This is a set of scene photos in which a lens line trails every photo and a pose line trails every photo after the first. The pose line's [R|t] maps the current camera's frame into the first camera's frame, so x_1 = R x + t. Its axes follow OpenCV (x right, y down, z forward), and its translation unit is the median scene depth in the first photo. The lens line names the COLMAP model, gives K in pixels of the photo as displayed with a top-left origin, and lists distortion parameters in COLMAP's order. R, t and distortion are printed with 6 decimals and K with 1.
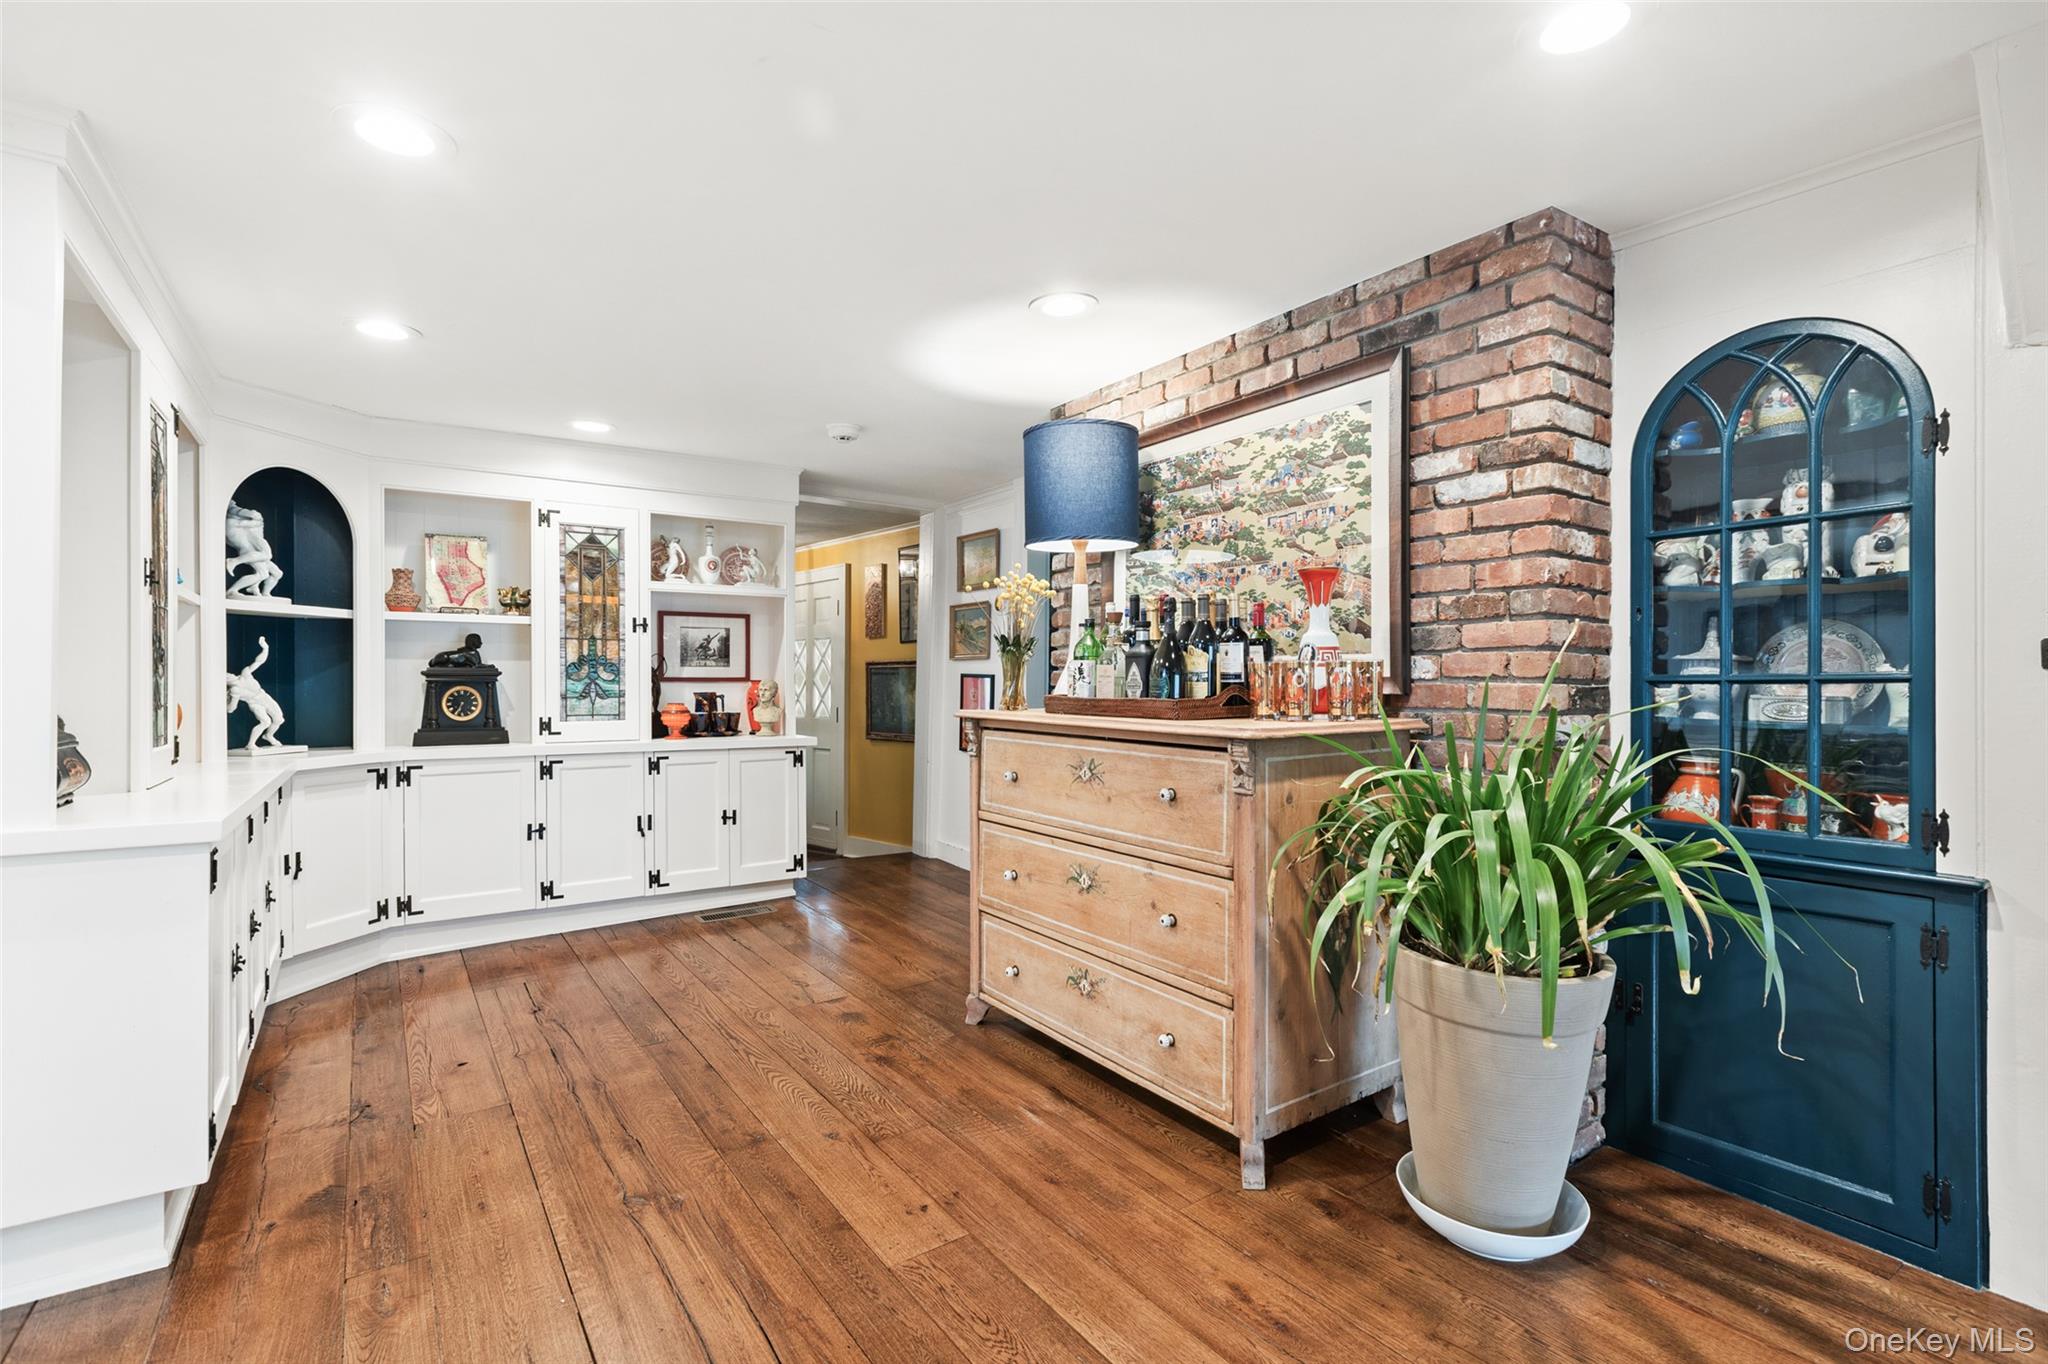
lens RADIAL K [[934.3, 0, 1024.6], [0, 934.3, 686.6], [0, 0, 1]] dist [-0.003051, 0.000204]
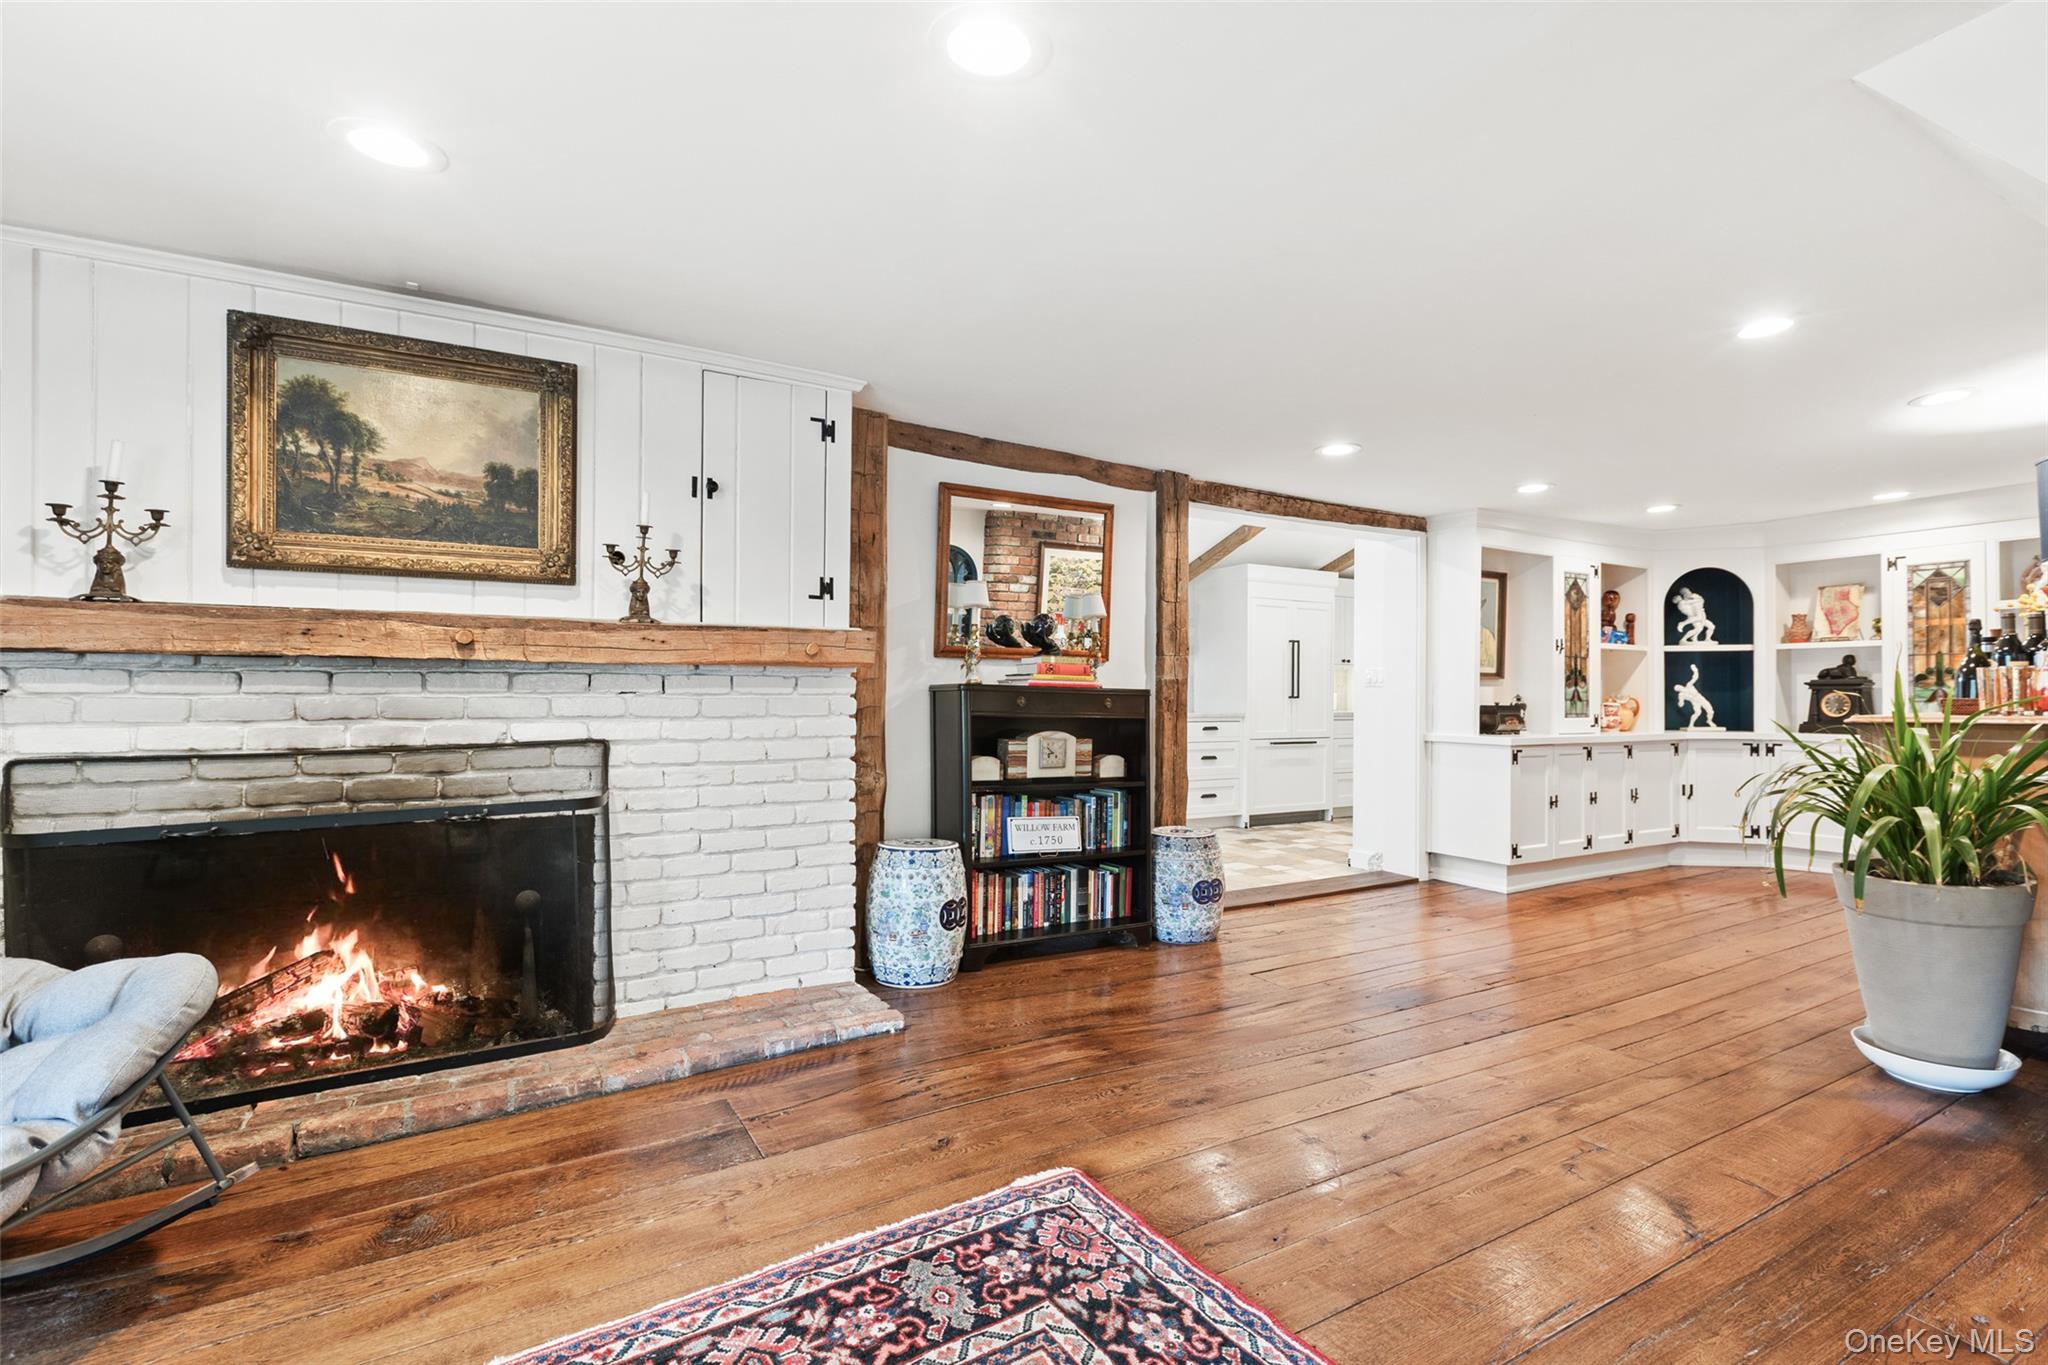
lens RADIAL K [[934.3, 0, 1026.2], [0, 934.3, 691.3], [0, 0, 1]] dist [-0.003051, 0.000204]
pose [[-0.086543, -0.005192, -0.996235, 0.898878], [-0.007848, 0.999959, -0.004530, 0.013591], [0.996217, 0.007427, -0.086580, -0.097620]]
